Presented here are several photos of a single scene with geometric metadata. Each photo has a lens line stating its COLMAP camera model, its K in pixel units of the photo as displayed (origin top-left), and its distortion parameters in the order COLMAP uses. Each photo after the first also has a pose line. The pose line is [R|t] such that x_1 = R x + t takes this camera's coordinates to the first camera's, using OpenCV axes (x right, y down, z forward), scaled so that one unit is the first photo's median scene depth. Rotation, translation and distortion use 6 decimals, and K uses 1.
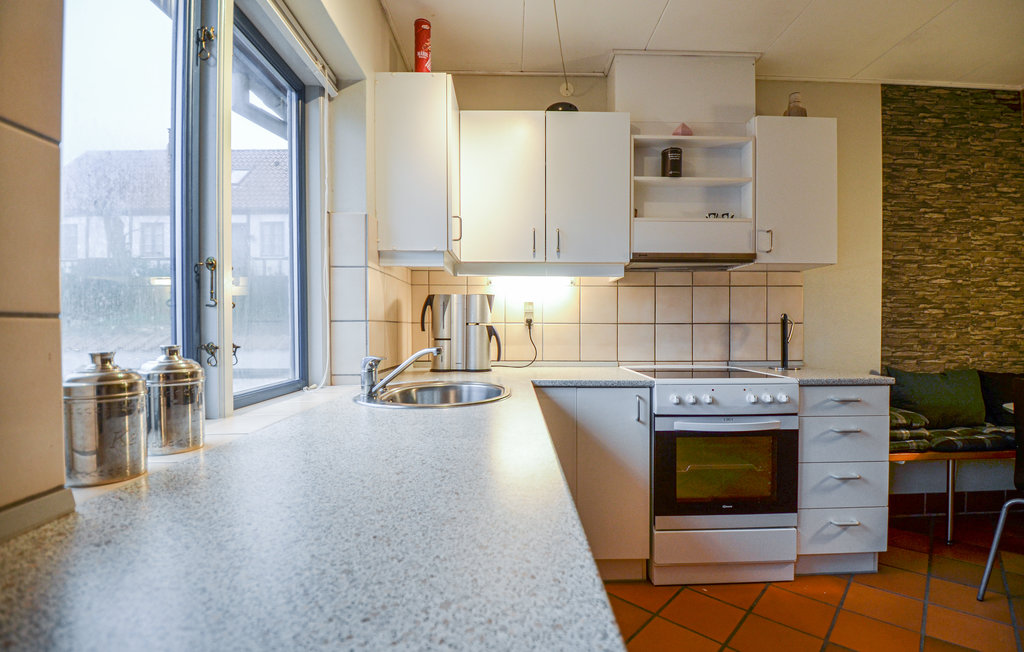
lens RADIAL K [[472.9, 0, 509.5], [0, 472.9, 331.4], [0, 0, 1]] dist [-0.011590, -0.008598]
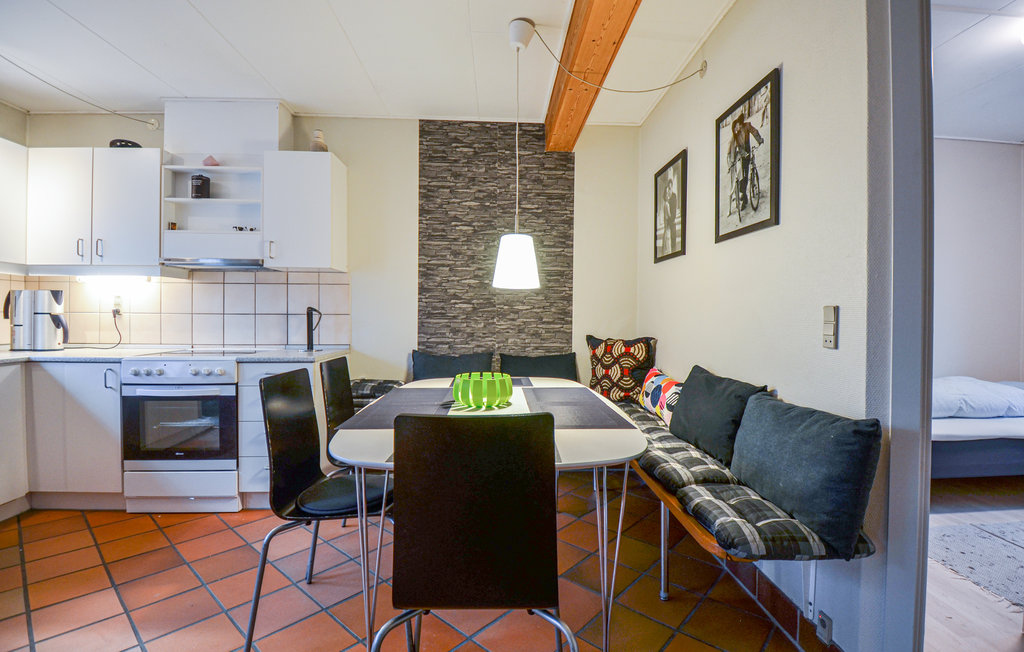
lens RADIAL K [[472.9, 0, 512.4], [0, 472.9, 324.3], [0, 0, 1]] dist [-0.011590, -0.008598]
pose [[0.999262, 0.006416, 0.037862, 1.001572], [-0.006858, 0.999910, 0.011560, -0.009337], [-0.037784, -0.011811, 0.999216, -0.257670]]
